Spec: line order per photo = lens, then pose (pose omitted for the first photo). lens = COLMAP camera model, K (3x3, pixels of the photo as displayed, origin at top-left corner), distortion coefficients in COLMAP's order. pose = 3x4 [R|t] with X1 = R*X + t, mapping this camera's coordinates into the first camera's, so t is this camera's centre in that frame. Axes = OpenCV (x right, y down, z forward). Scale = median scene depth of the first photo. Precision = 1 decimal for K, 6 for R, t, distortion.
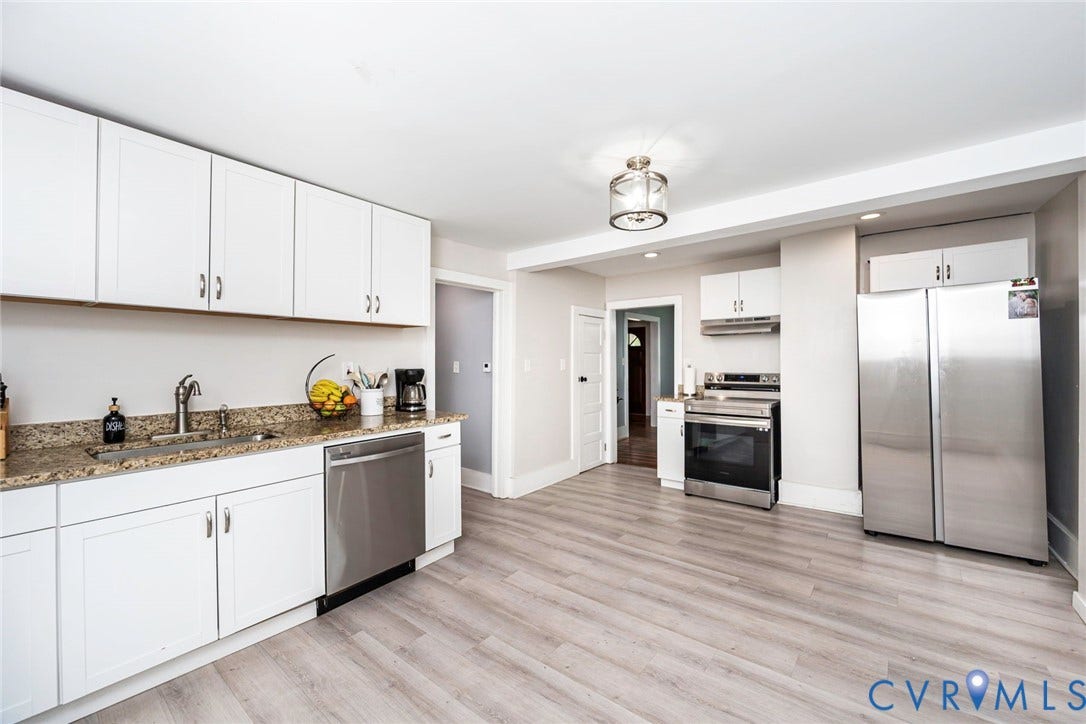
lens RADIAL K [[449.4, 0, 546.0], [0, 449.4, 360.9], [0, 0, 1]] dist [-0.000960, -0.000485]
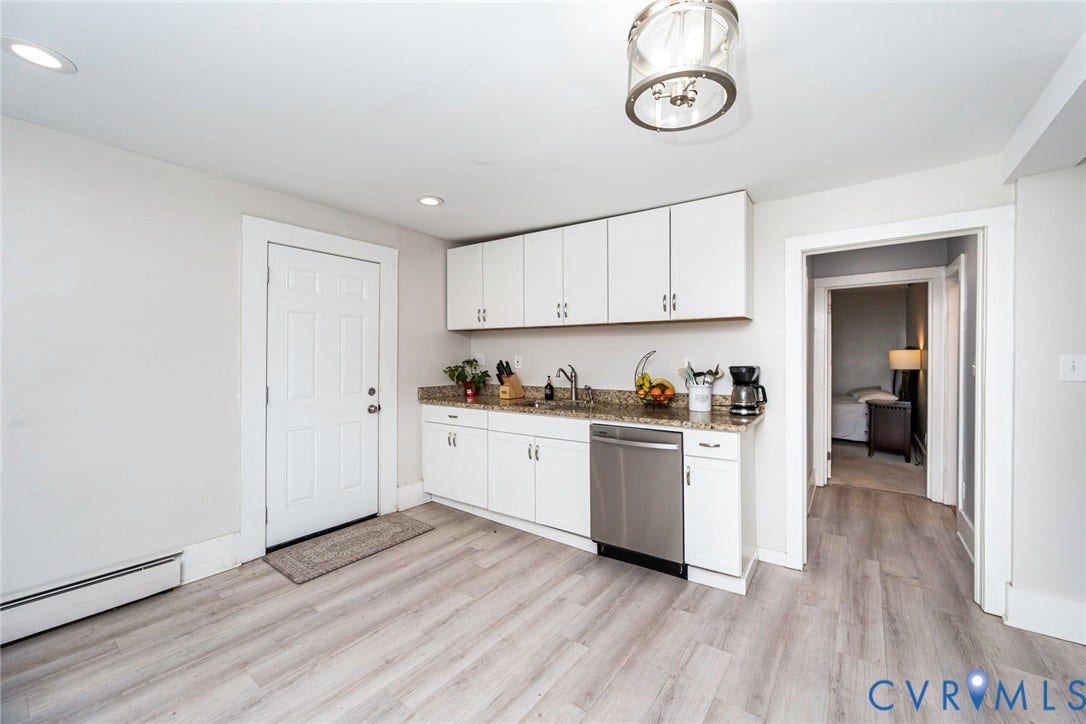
lens RADIAL K [[423.6, 0, 548.1], [0, 423.6, 357.0], [0, 0, 1]] dist [-0.000970, -0.000041]
pose [[0.039487, 0.001052, -0.999220, 0.671213], [-0.004921, 0.999988, 0.000858, 0.001473], [0.999208, 0.004883, 0.039492, 0.774221]]
